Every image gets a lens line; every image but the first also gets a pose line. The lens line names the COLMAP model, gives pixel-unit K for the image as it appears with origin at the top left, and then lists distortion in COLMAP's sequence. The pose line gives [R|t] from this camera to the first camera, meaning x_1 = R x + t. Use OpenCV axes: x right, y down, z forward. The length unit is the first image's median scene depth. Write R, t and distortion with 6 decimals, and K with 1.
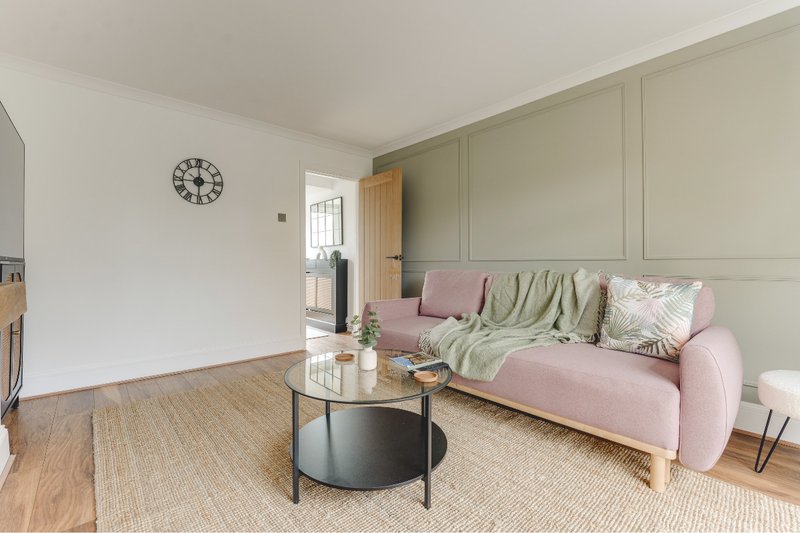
lens RADIAL K [[358.7, 0, 386.7], [0, 358.7, 264.4], [0, 0, 1]] dist [-0.016593, 0.000387]
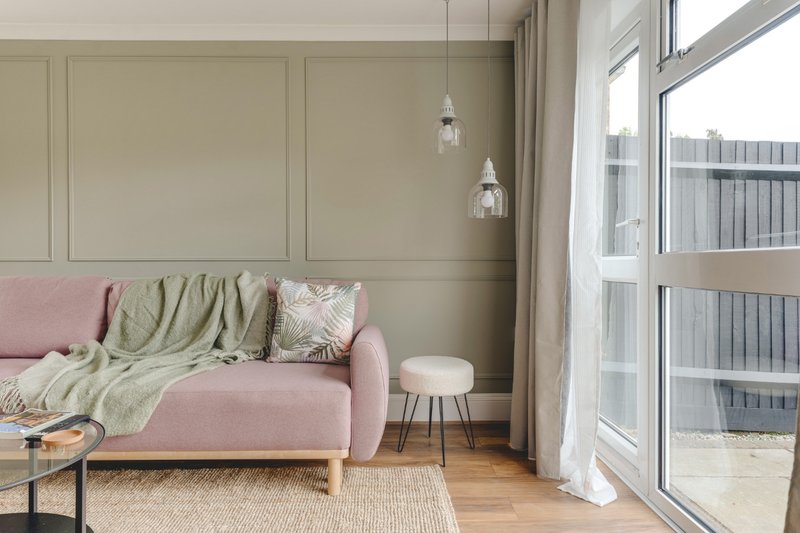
lens RADIAL K [[542.2, 0, 405.7], [0, 542.2, 267.7], [0, 0, 1]] dist [0.023522, -0.009218]
pose [[0.650313, -0.007051, 0.759634, -0.200935], [0.004171, 0.999975, 0.005712, -0.002443], [-0.759655, -0.000546, 0.650326, -0.112244]]
